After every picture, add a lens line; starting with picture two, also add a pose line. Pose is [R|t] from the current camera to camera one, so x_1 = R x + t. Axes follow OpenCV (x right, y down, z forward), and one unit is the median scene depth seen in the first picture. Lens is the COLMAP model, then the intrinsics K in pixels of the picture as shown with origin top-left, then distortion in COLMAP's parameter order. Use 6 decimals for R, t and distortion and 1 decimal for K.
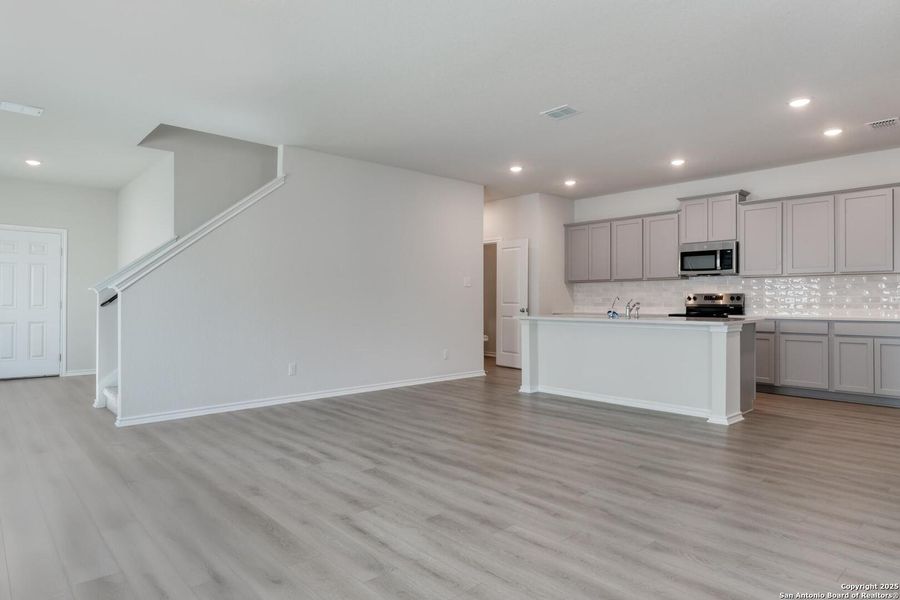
lens RADIAL K [[545.6, 0, 456.5], [0, 545.6, 300.3], [0, 0, 1]] dist [0.004384, 0.002277]
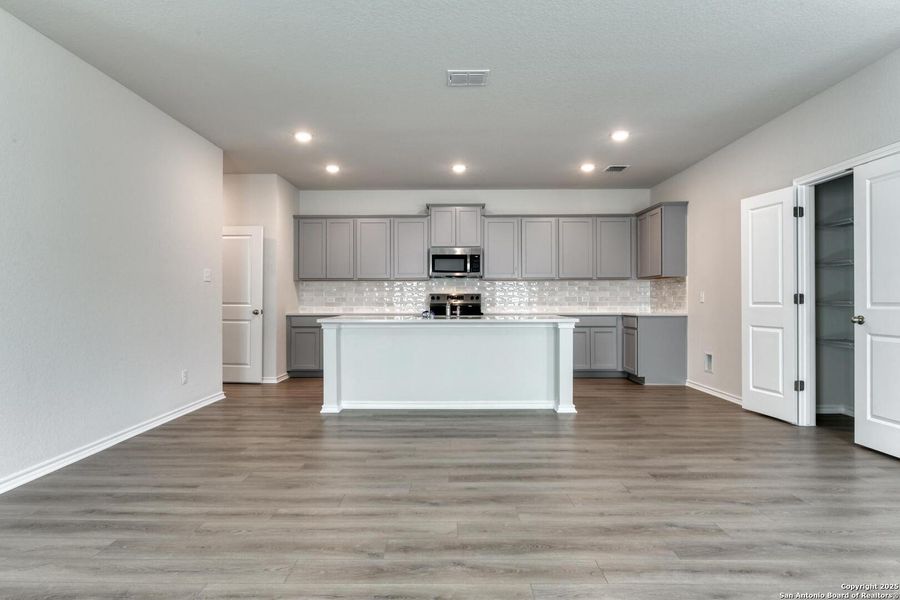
lens RADIAL K [[477.8, 0, 465.1], [0, 477.8, 299.3], [0, 0, 1]] dist [-0.004815, 0.000719]
pose [[0.675264, -0.000323, 0.737576, -0.264759], [0.001511, 0.999998, -0.000946, 0.000044], [-0.737574, 0.001753, 0.675264, 0.368914]]
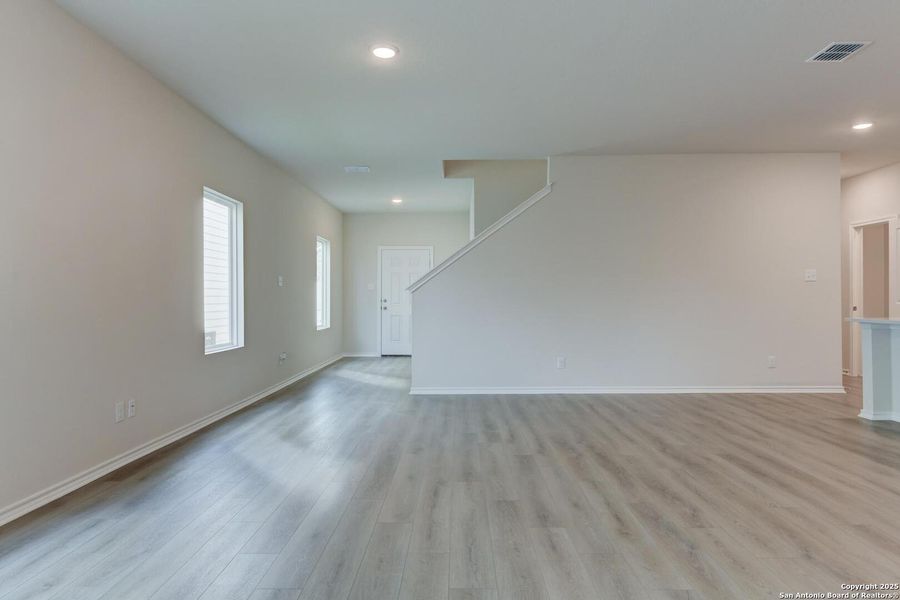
lens RADIAL K [[545.6, 0, 455.3], [0, 545.6, 300.9], [0, 0, 1]] dist [0.004384, 0.002277]
pose [[0.743782, -0.001140, -0.668421, 0.237842], [0.003397, 0.999992, 0.002075, 0.001209], [0.668414, -0.003814, 0.743780, 0.056113]]
